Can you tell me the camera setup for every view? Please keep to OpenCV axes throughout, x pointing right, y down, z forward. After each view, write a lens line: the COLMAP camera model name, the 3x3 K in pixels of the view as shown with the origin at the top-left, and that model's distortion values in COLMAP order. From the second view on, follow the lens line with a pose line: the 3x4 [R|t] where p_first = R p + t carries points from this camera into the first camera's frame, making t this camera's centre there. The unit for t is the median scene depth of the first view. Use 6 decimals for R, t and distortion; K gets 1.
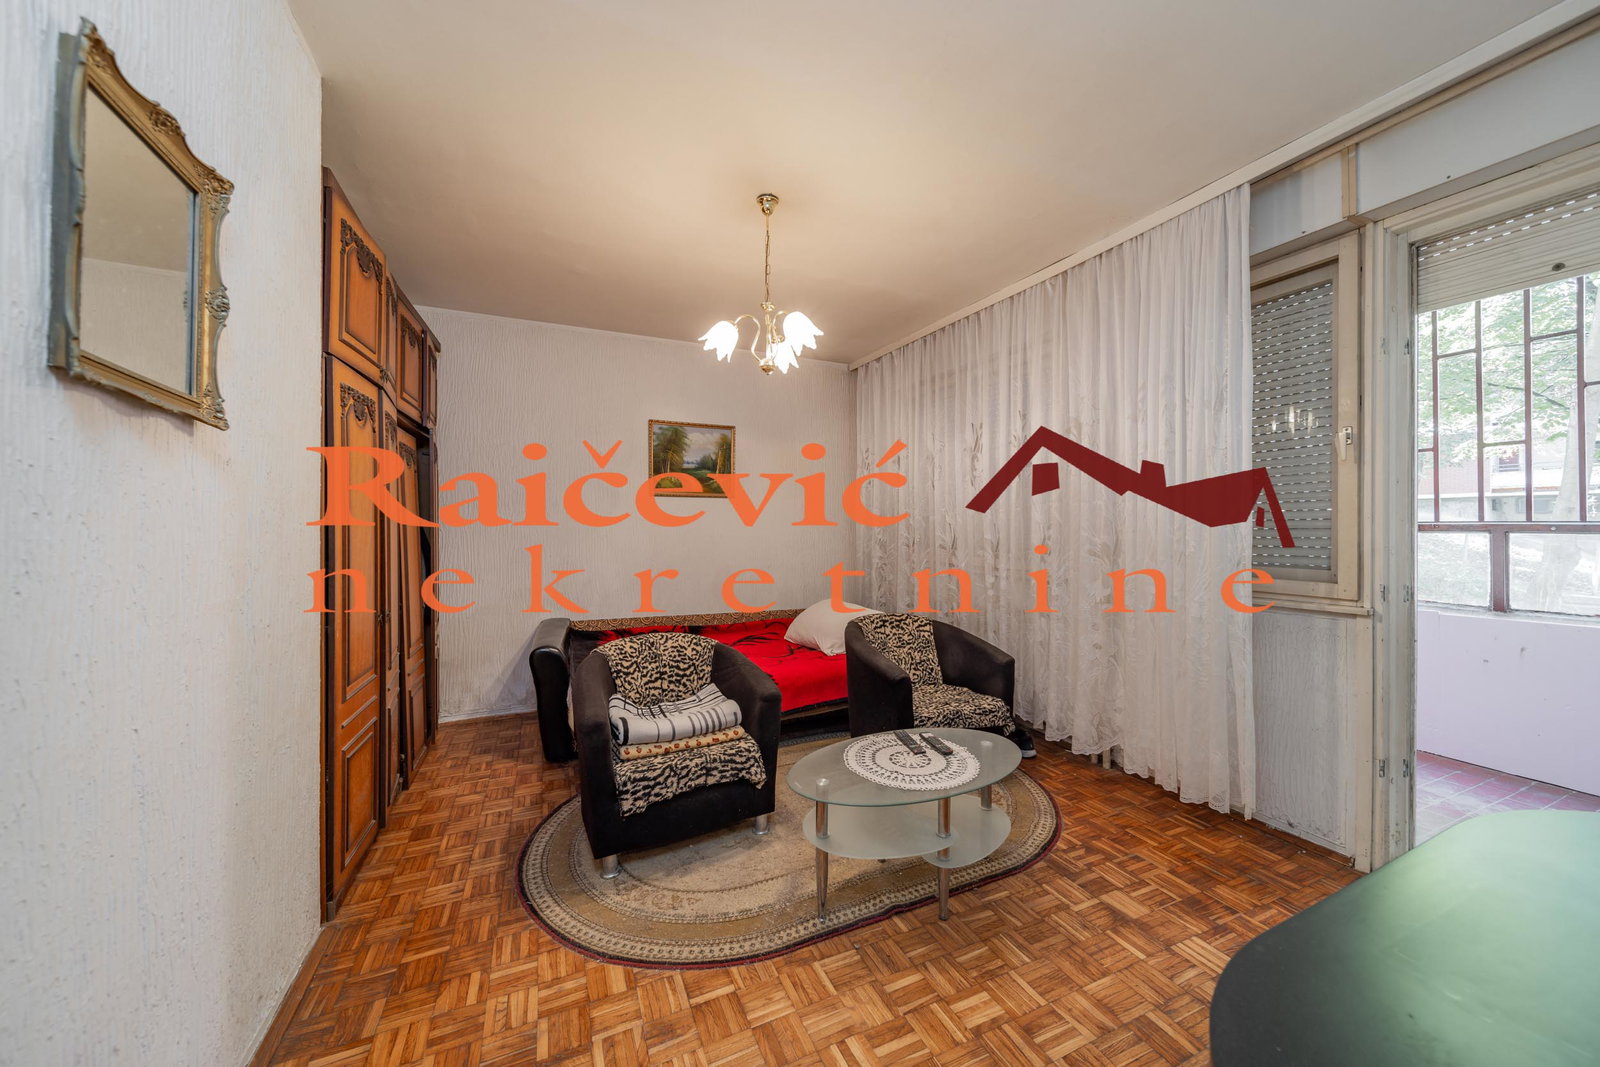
lens RADIAL K [[575.5, 0, 796.2], [0, 575.5, 526.2], [0, 0, 1]] dist [-0.001457, 0.000139]
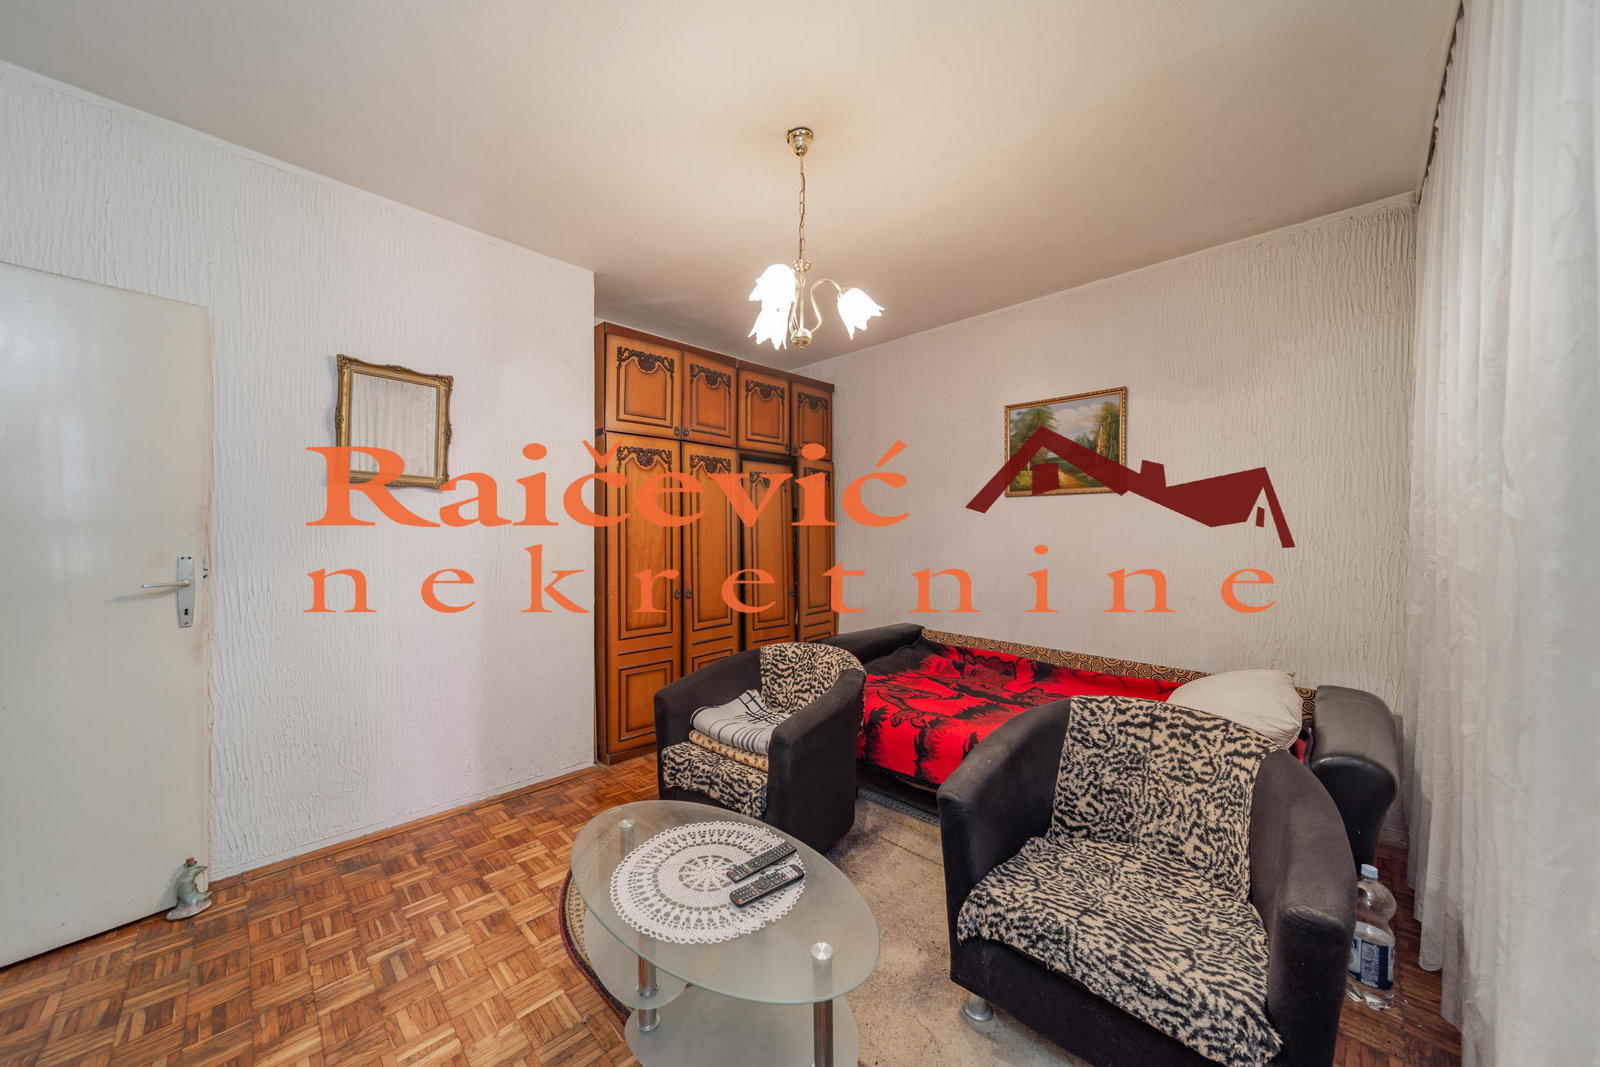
lens RADIAL K [[575.5, 0, 791.8], [0, 575.5, 535.4], [0, 0, 1]] dist [-0.001457, 0.000139]
pose [[0.329950, 0.003523, -0.943992, 0.795791], [-0.001450, 0.999994, 0.003225, 0.001537], [0.943997, 0.000305, 0.329953, 0.788026]]
